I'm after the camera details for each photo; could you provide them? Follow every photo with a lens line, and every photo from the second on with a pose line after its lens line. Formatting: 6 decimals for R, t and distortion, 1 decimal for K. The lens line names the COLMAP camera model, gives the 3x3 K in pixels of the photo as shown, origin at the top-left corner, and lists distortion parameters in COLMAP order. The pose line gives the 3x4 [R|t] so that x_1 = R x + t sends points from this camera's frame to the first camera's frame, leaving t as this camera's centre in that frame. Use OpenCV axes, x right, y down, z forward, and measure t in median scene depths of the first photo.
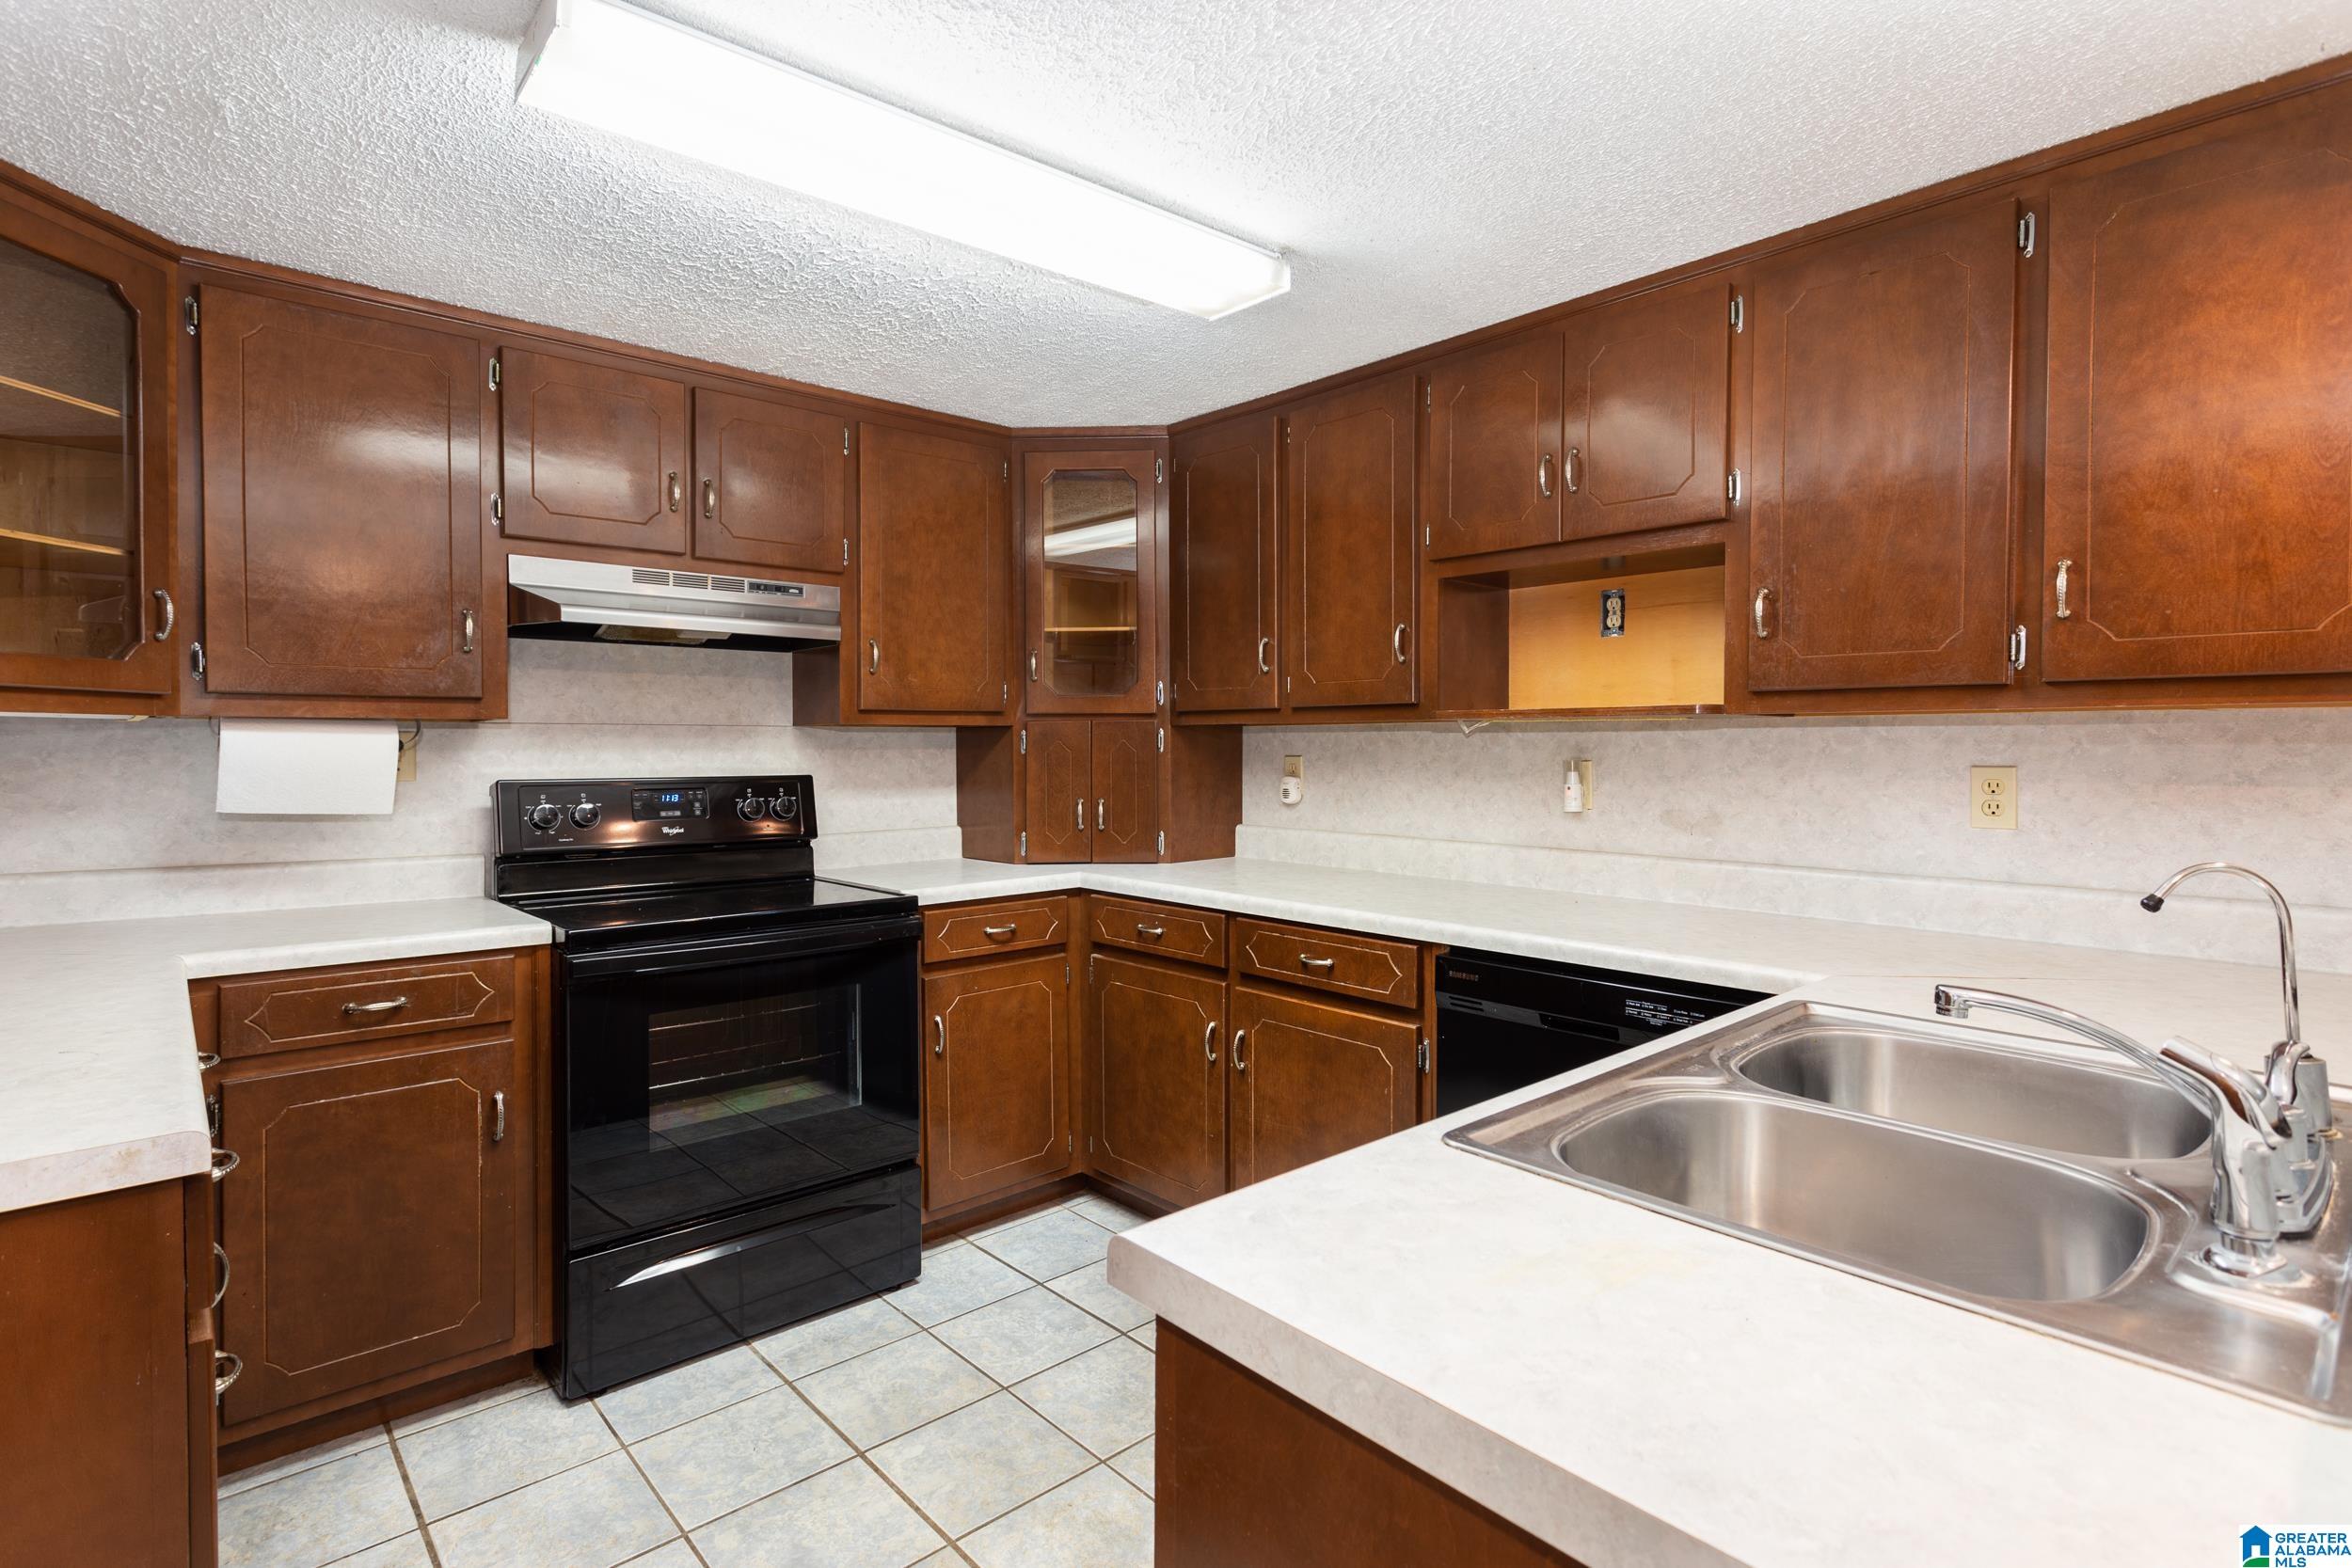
lens RADIAL K [[1141.1, 0, 1164.7], [0, 1141.1, 766.9], [0, 0, 1]] dist [0.004189, 0.001080]
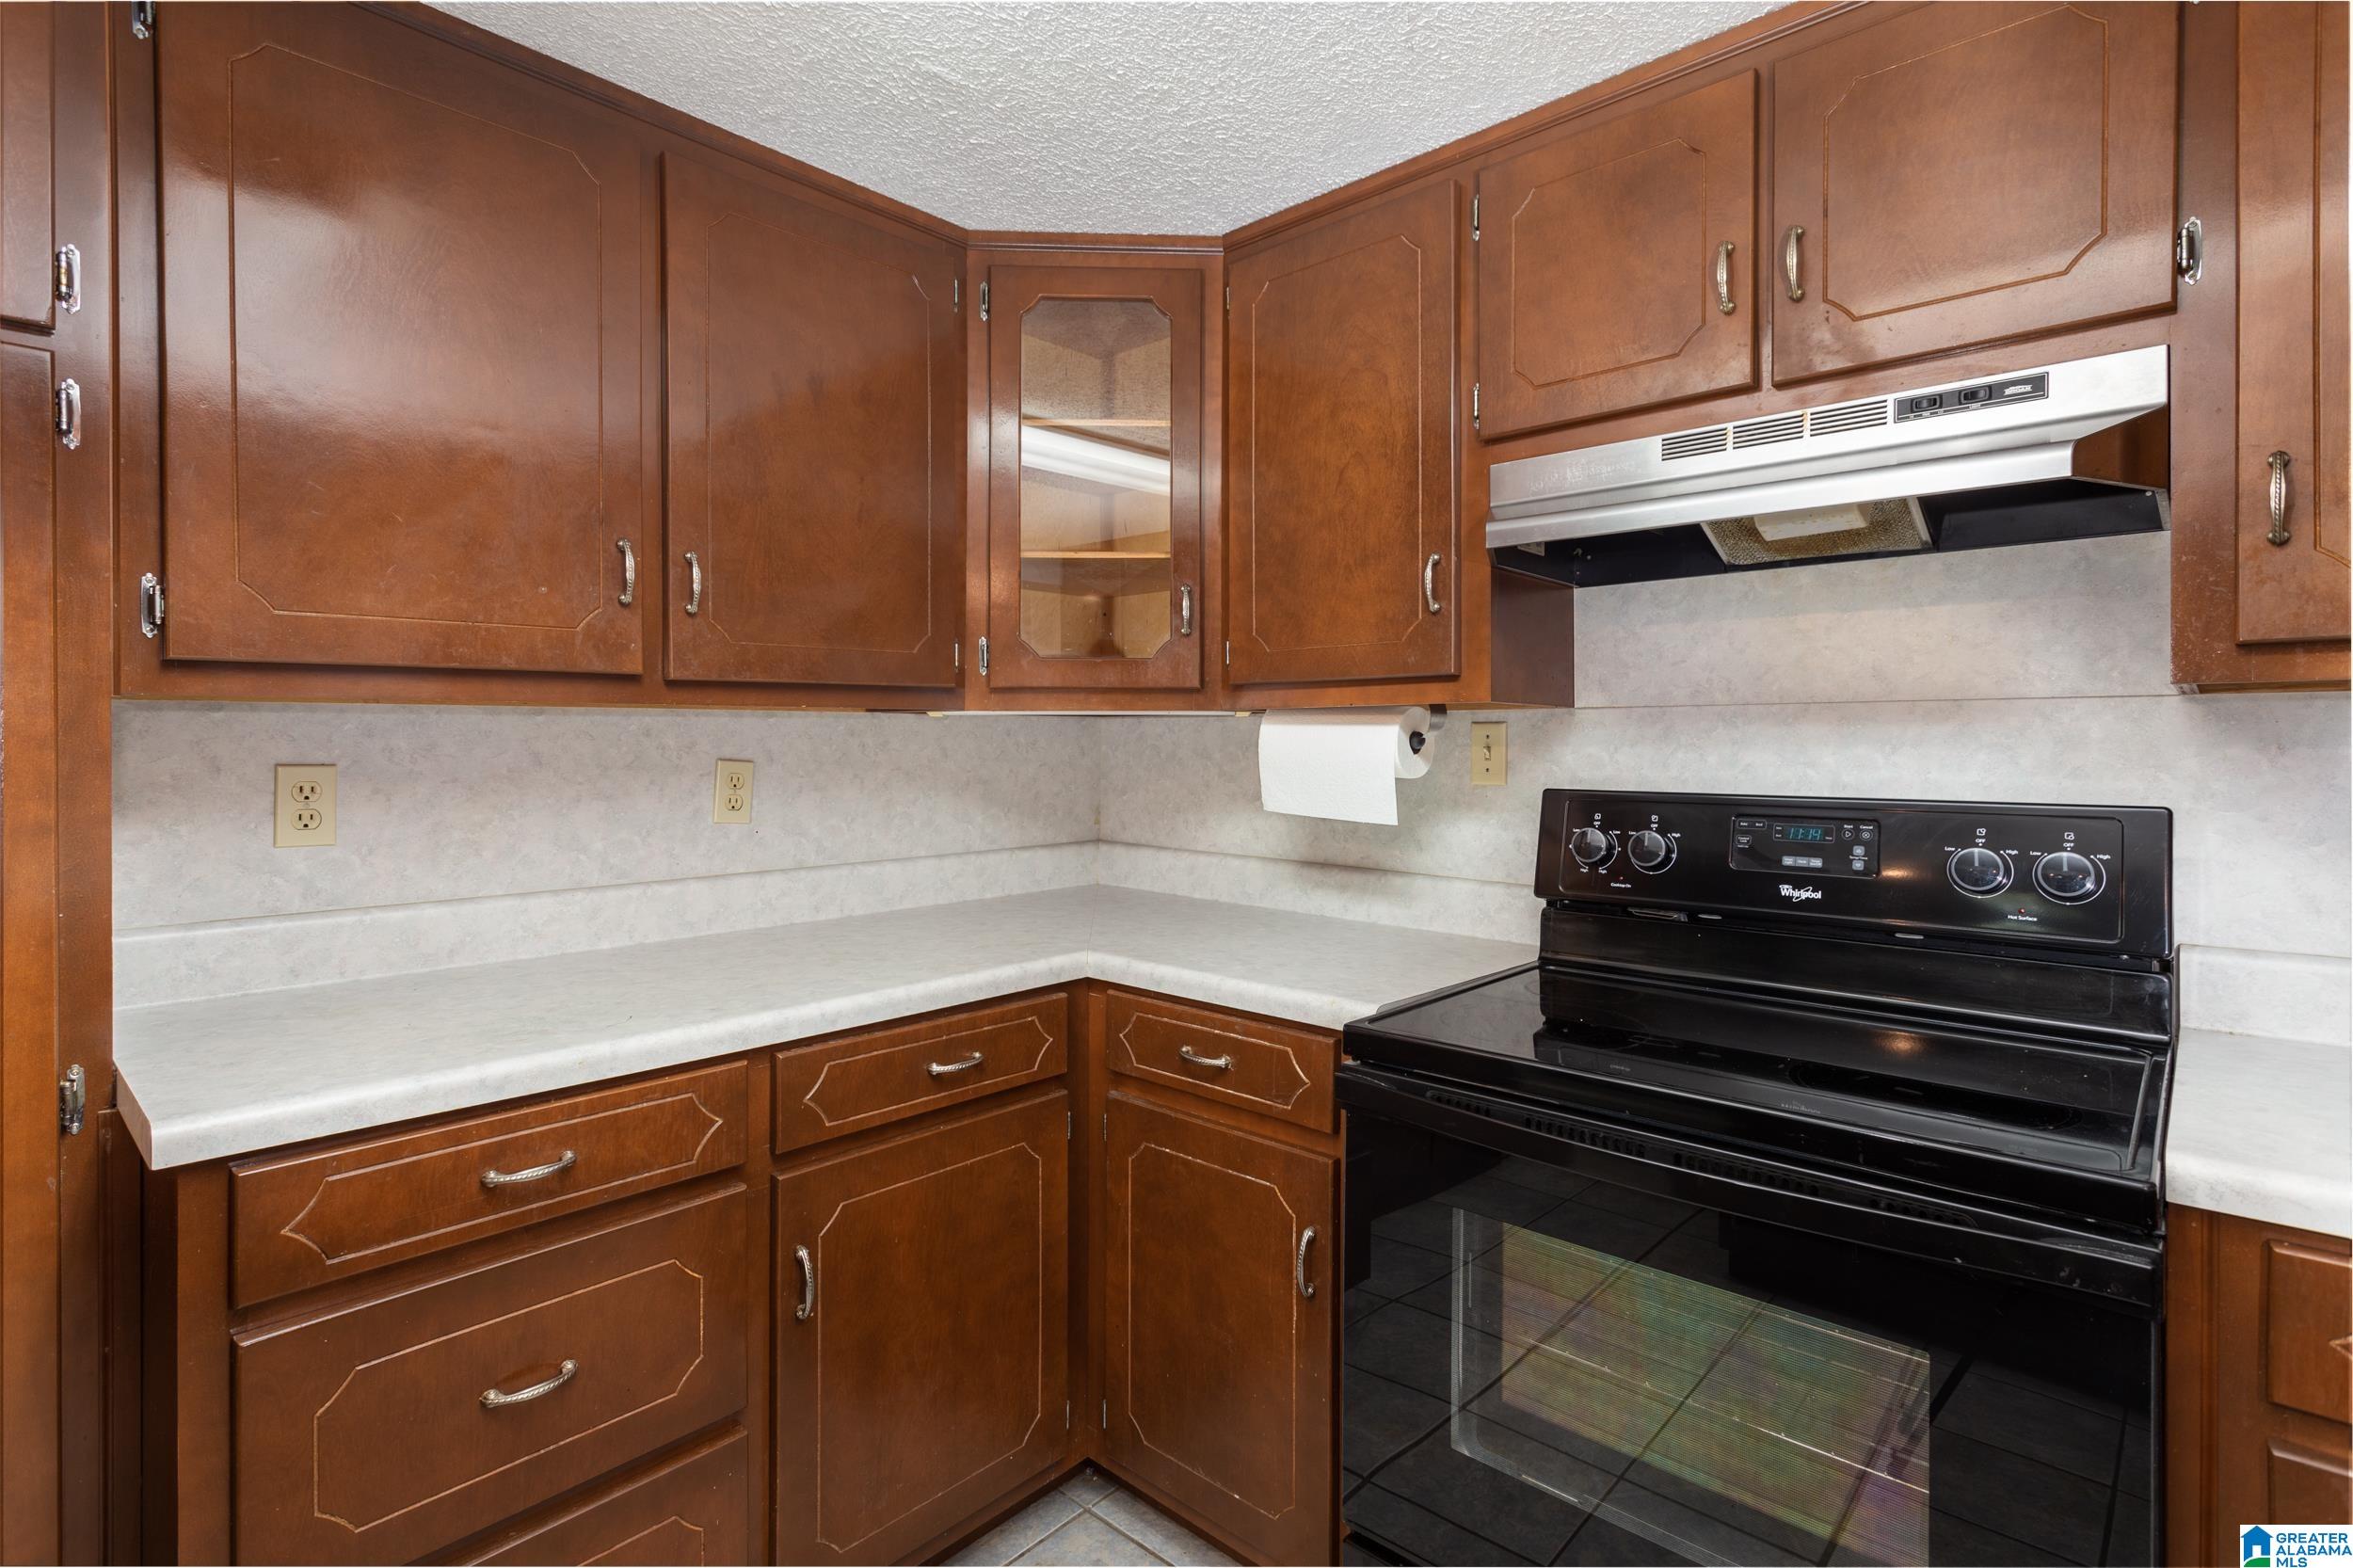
lens RADIAL K [[1141.6, 0, 1160.0], [0, 1141.6, 746.6], [0, 0, 1]] dist [0.004189, 0.001080]
pose [[0.103846, 0.006142, -0.994574, 0.090491], [-0.017347, 0.999840, 0.004363, -0.012798], [0.994442, 0.016800, 0.103936, 0.669489]]
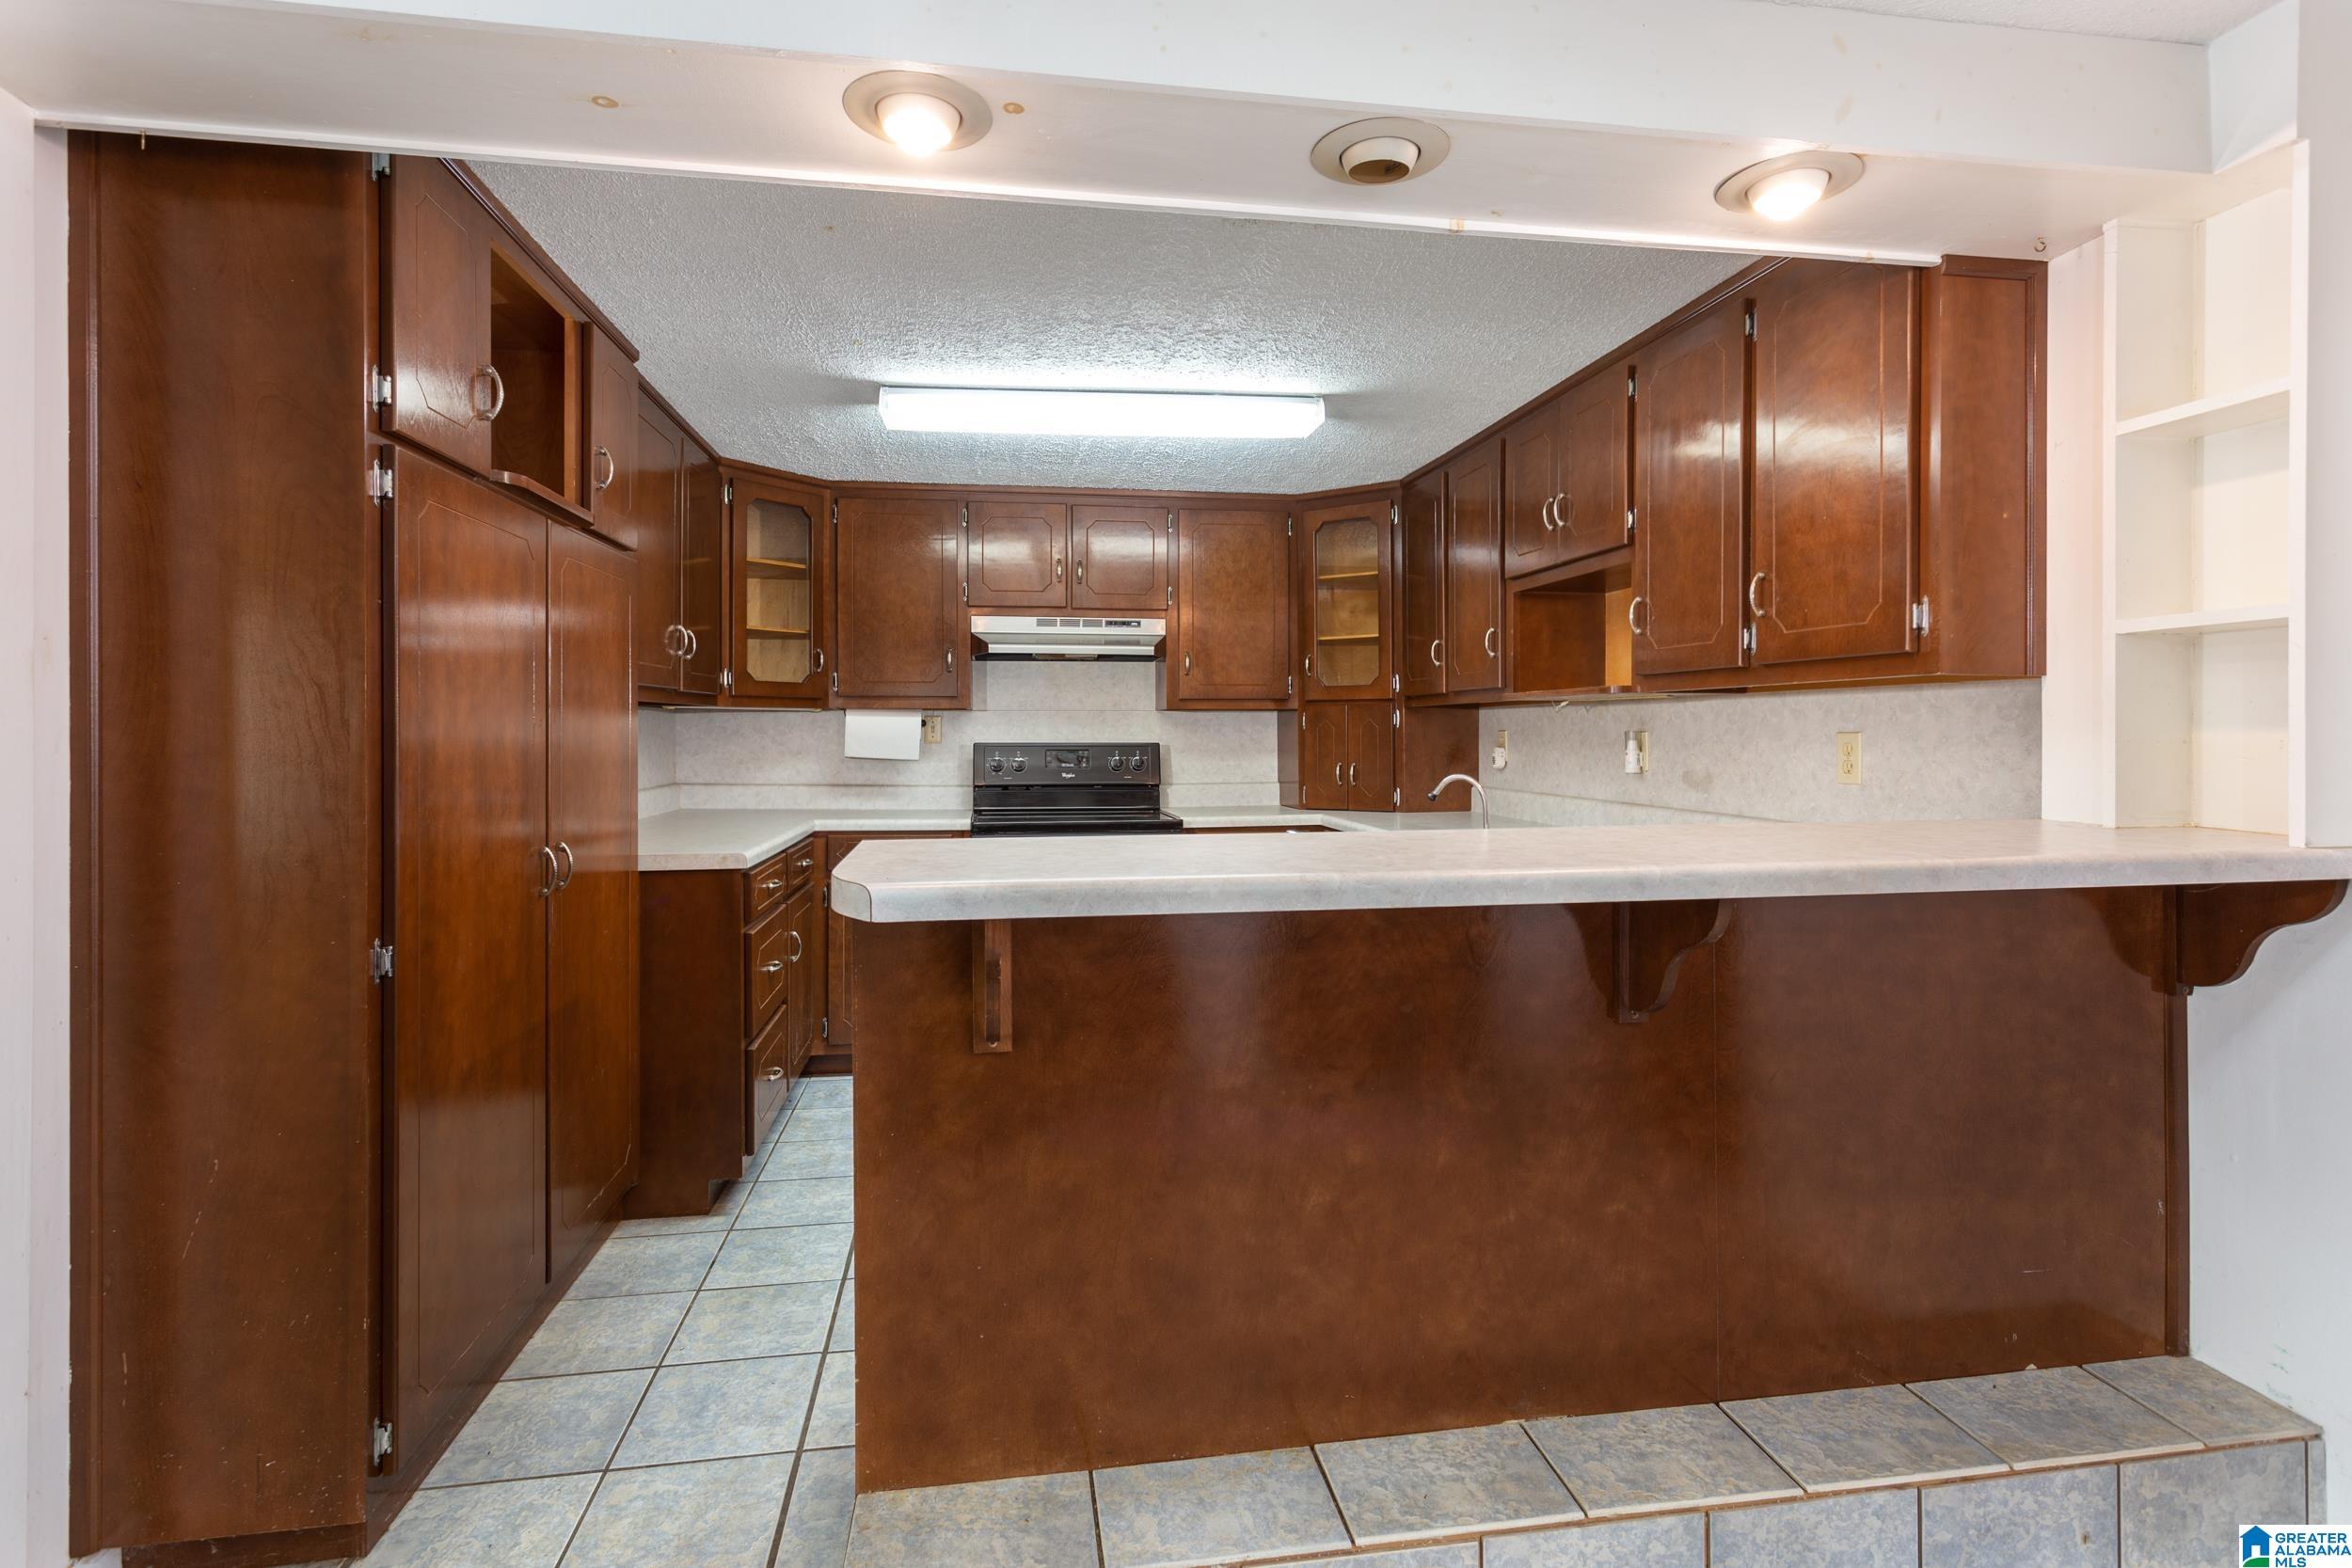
lens RADIAL K [[1141.1, 0, 1155.6], [0, 1141.1, 736.9], [0, 0, 1]] dist [0.004189, 0.001080]
pose [[0.836218, 0.002353, -0.548391, 0.595772], [-0.011032, 0.999861, -0.012533, 0.021083], [0.548286, 0.016530, 0.836128, -0.307247]]
